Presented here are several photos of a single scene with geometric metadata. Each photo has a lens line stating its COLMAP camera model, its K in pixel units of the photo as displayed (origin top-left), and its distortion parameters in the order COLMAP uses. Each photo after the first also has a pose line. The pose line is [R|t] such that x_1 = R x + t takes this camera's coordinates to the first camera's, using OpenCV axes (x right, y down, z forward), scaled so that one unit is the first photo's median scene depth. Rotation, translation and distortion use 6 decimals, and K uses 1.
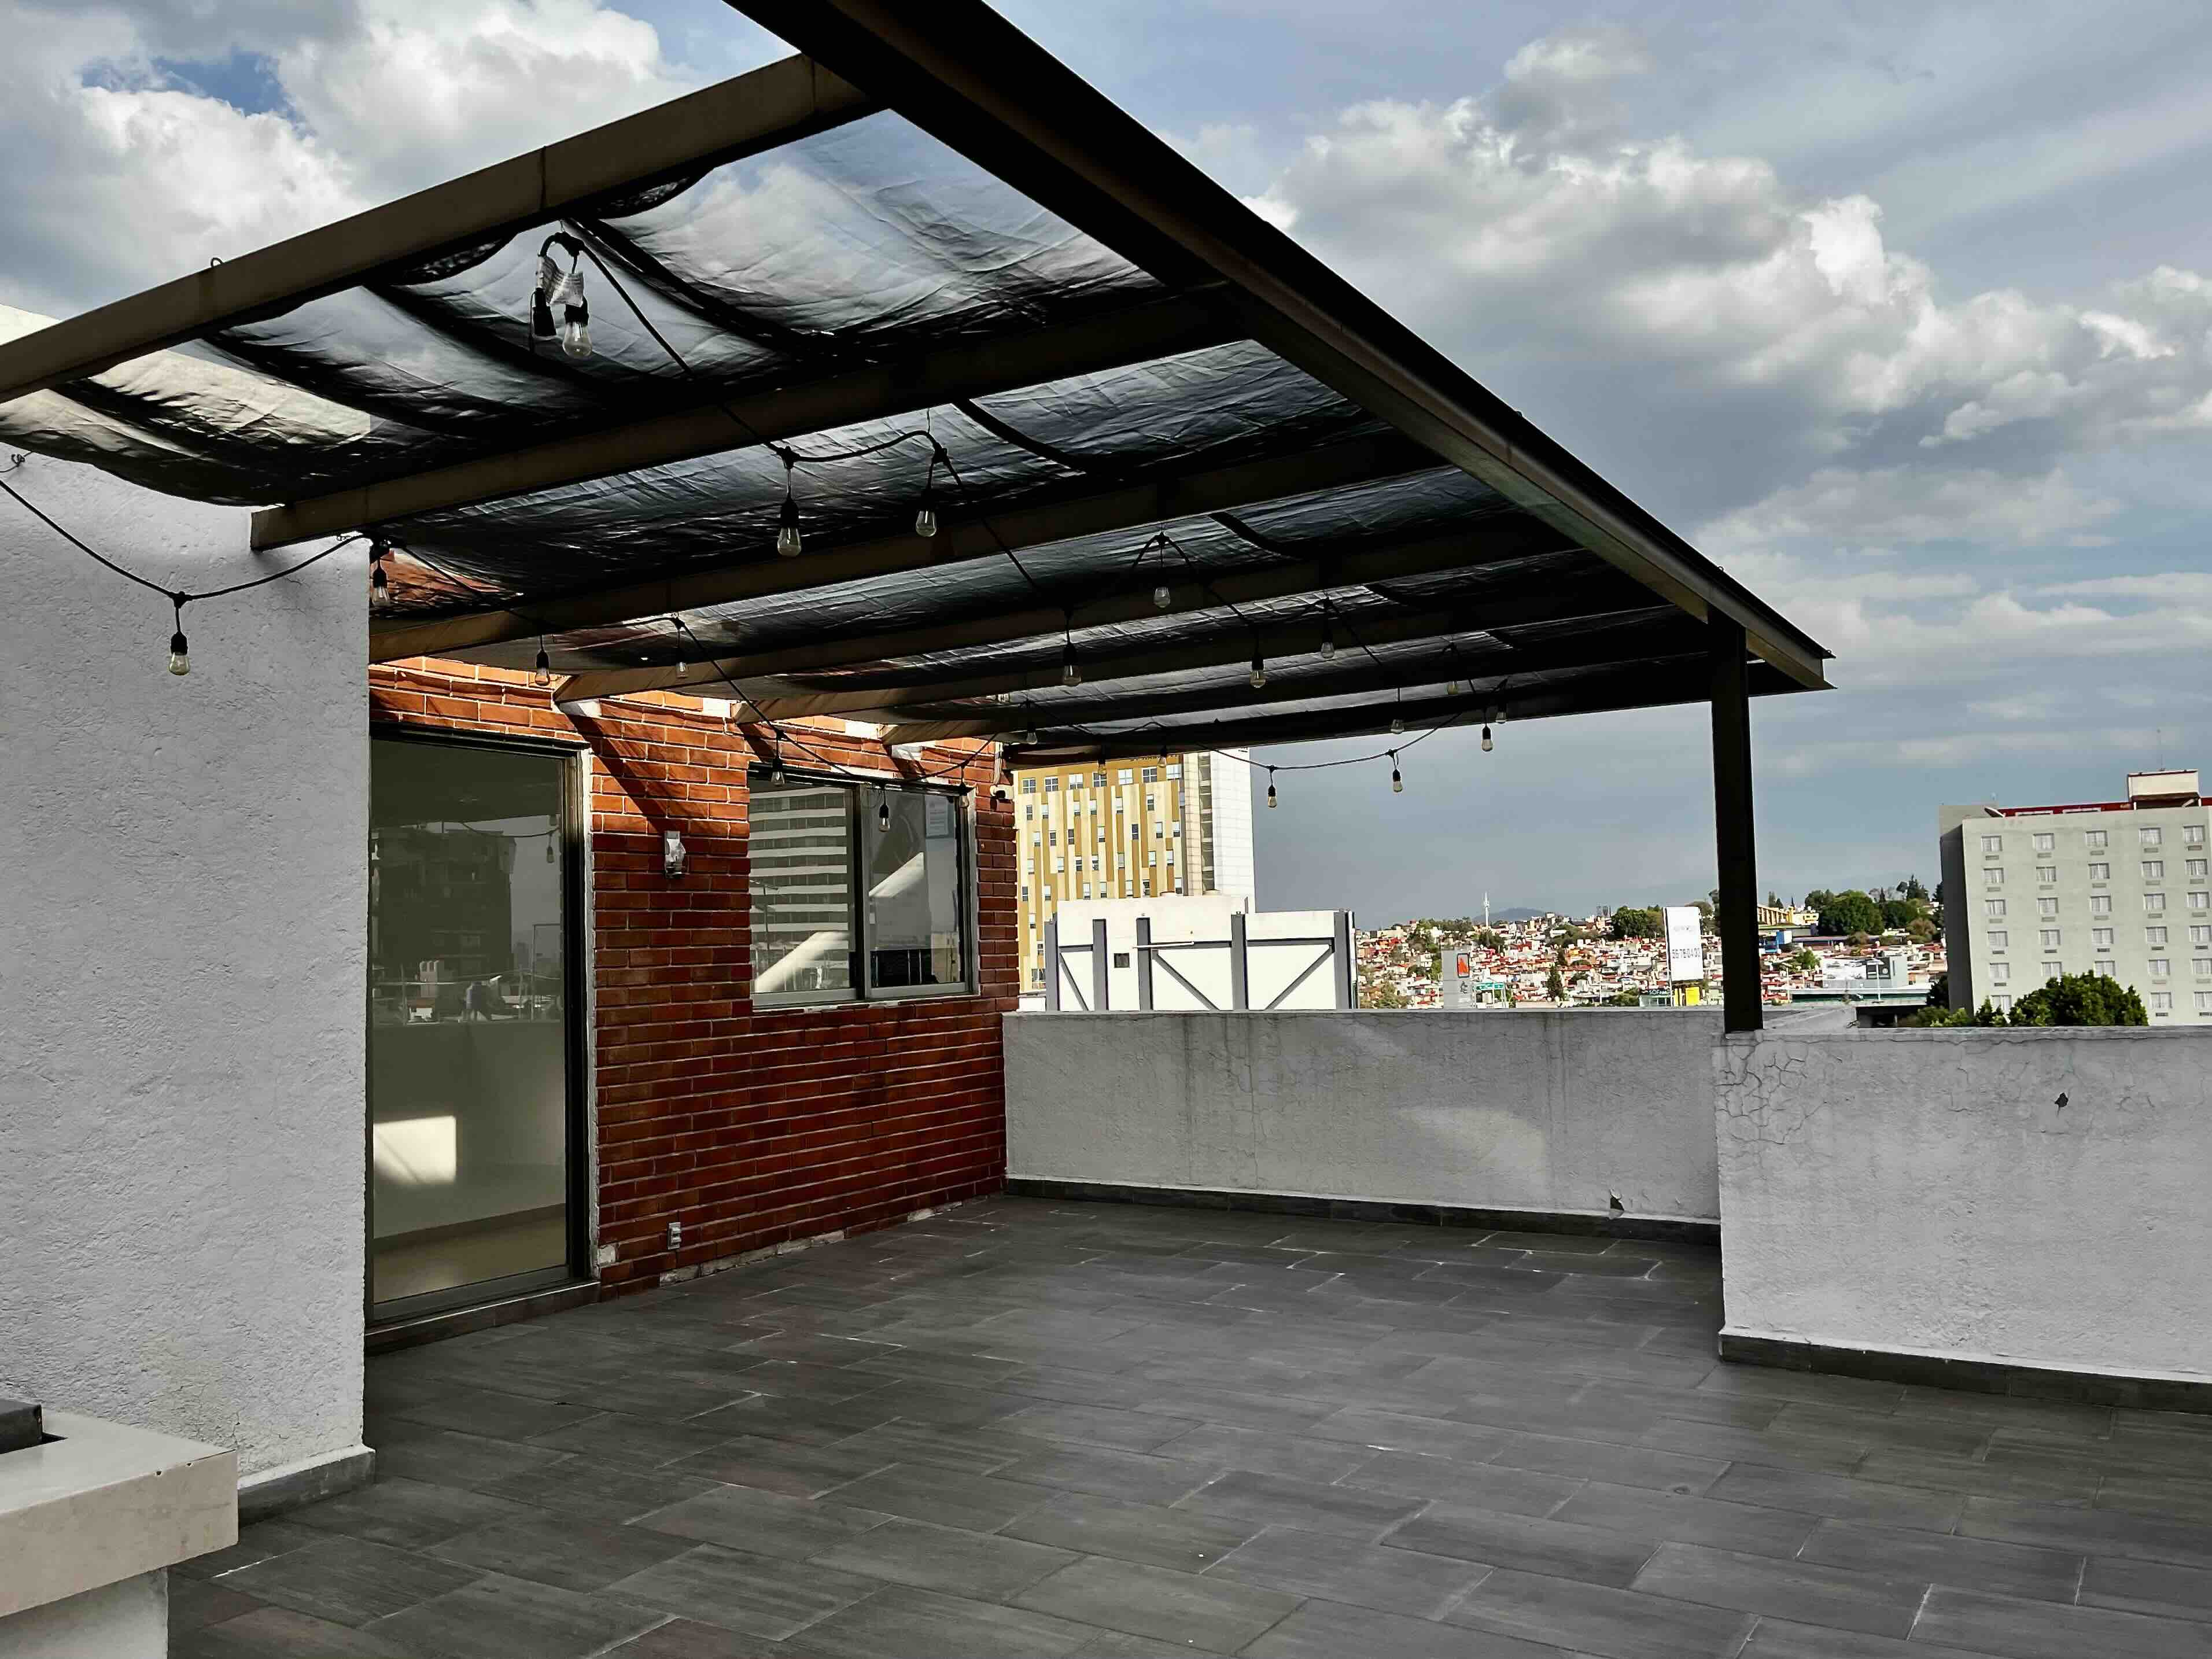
lens RADIAL K [[1721.8, 0, 1139.2], [0, 1721.8, 825.3], [0, 0, 1]] dist [0.007383, 0.000672]
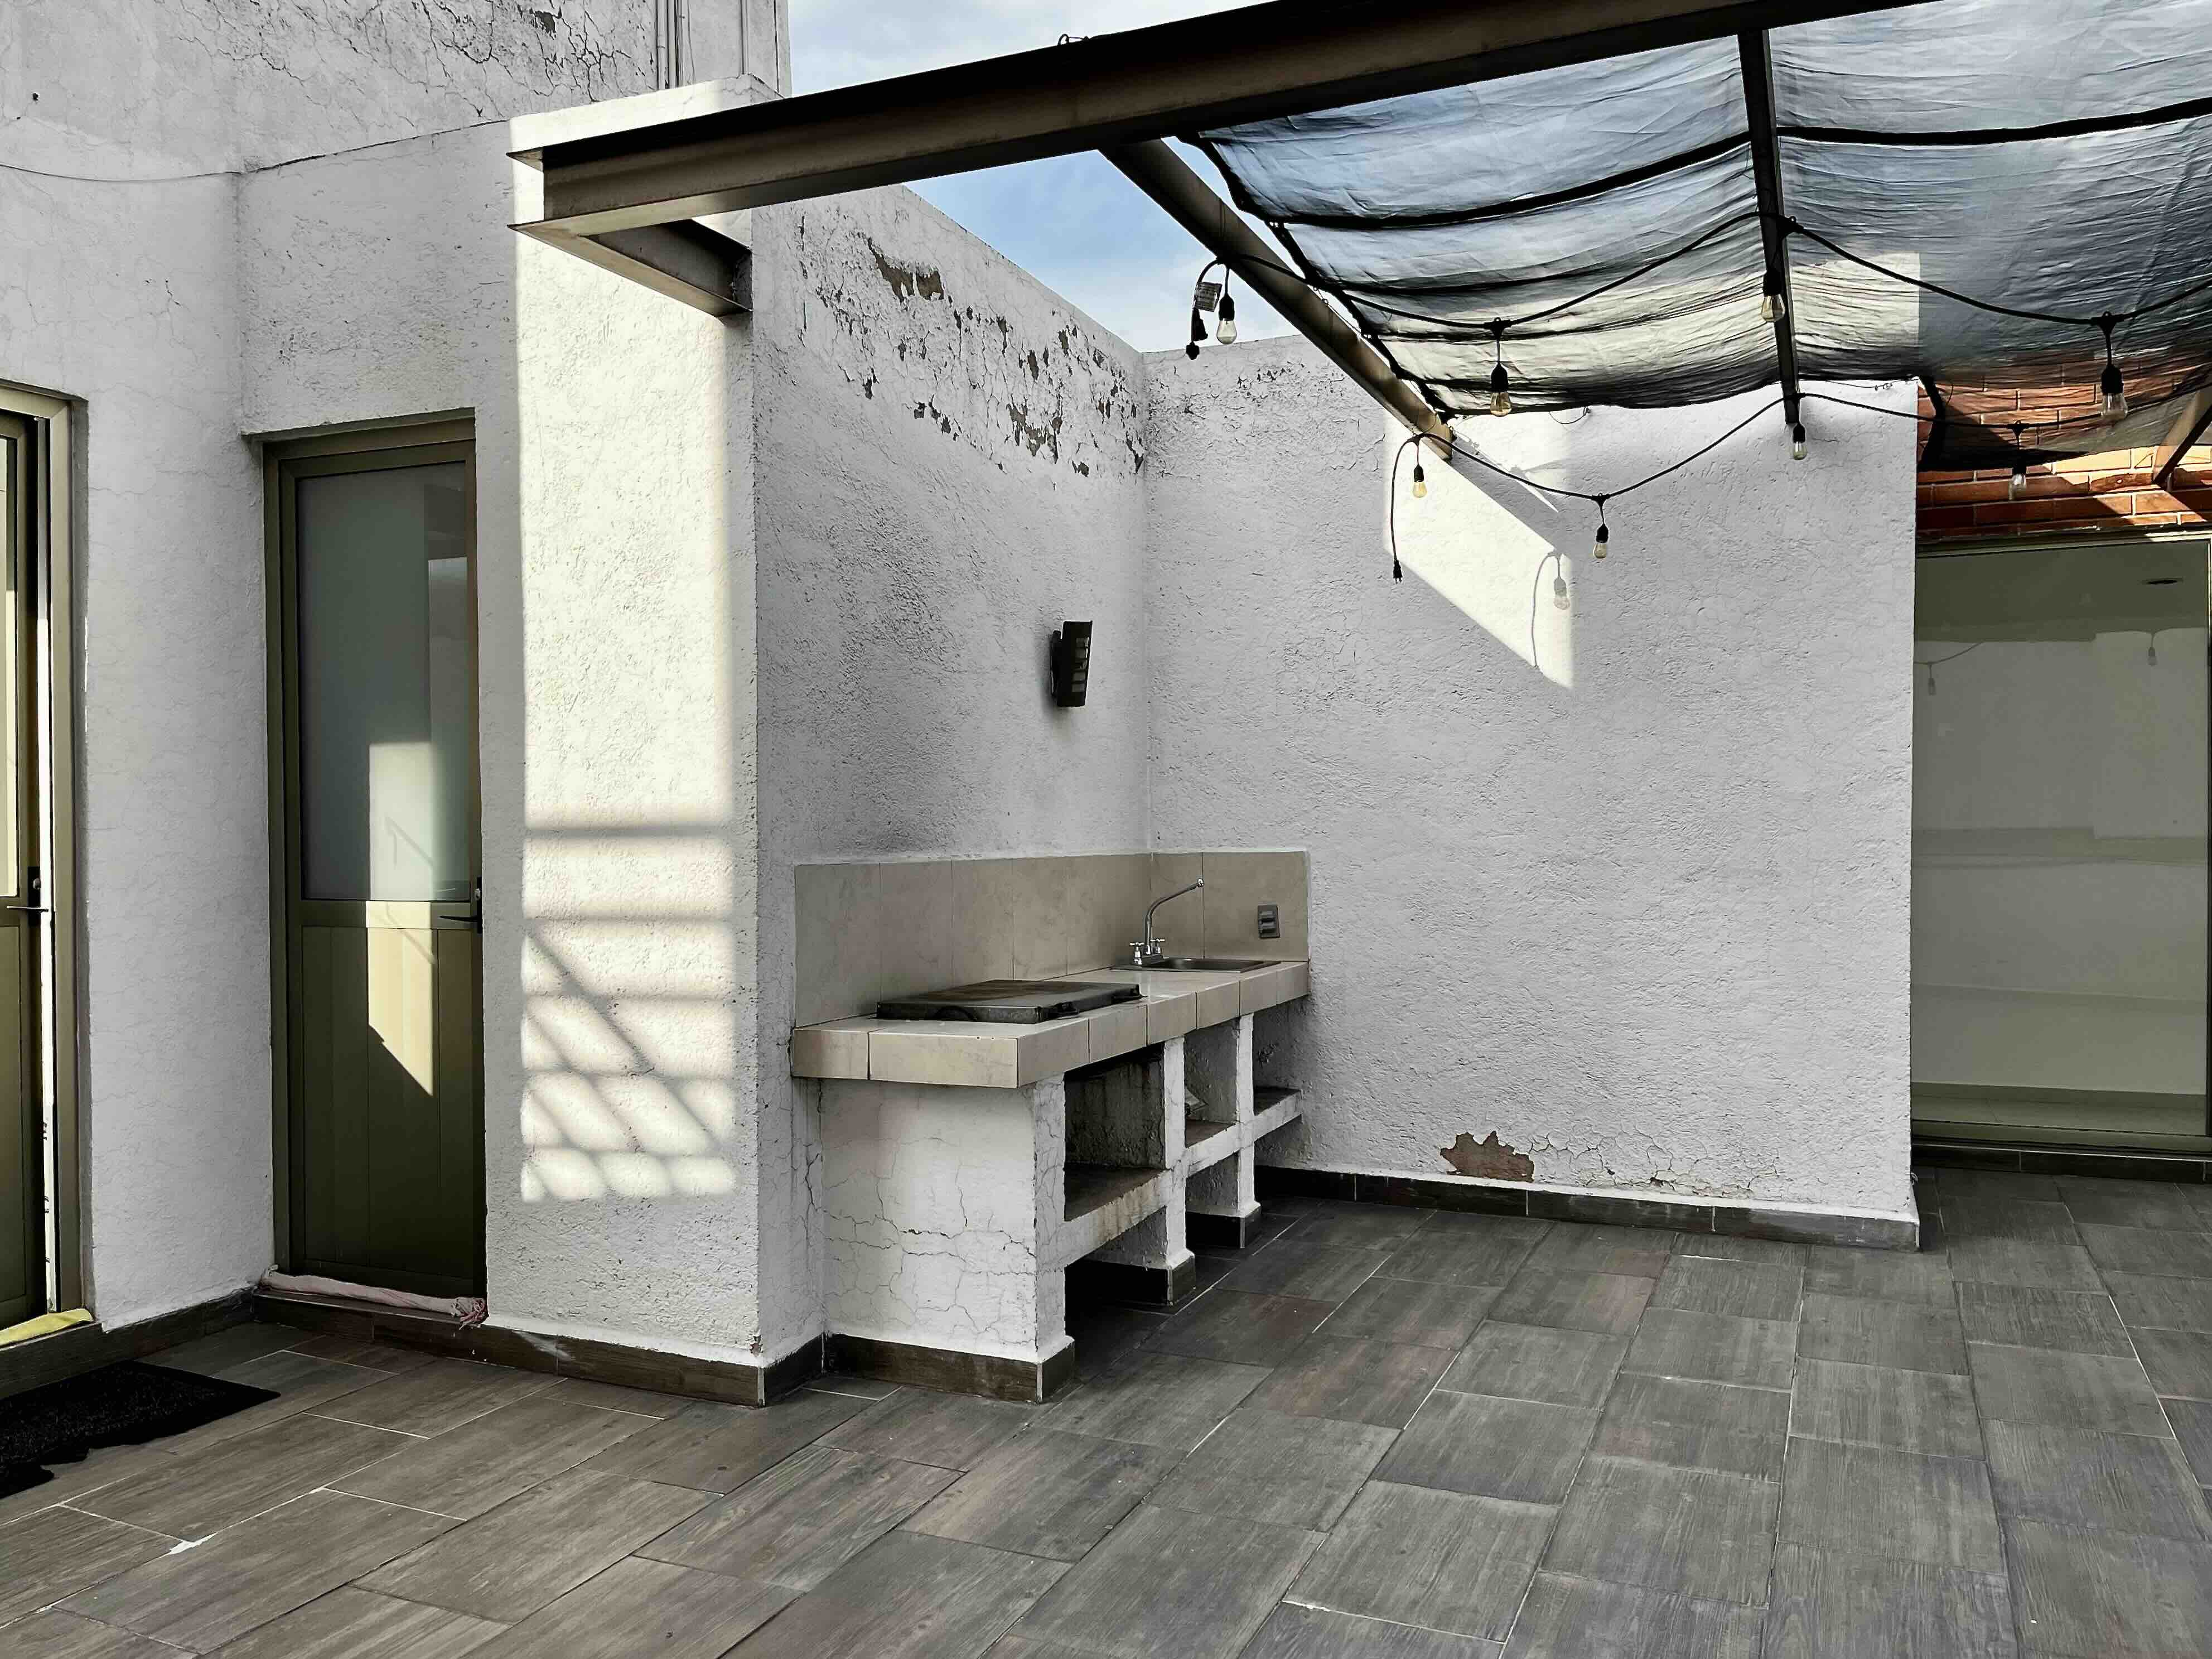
lens RADIAL K [[1722.0, 0, 1139.2], [0, 1722.0, 825.3], [0, 0, 1]] dist [0.007383, 0.000672]
pose [[0.143006, 0.029719, -0.989276, 0.629479], [0.076432, 0.996232, 0.040976, 0.030619], [0.986766, -0.081472, 0.140196, 0.421325]]
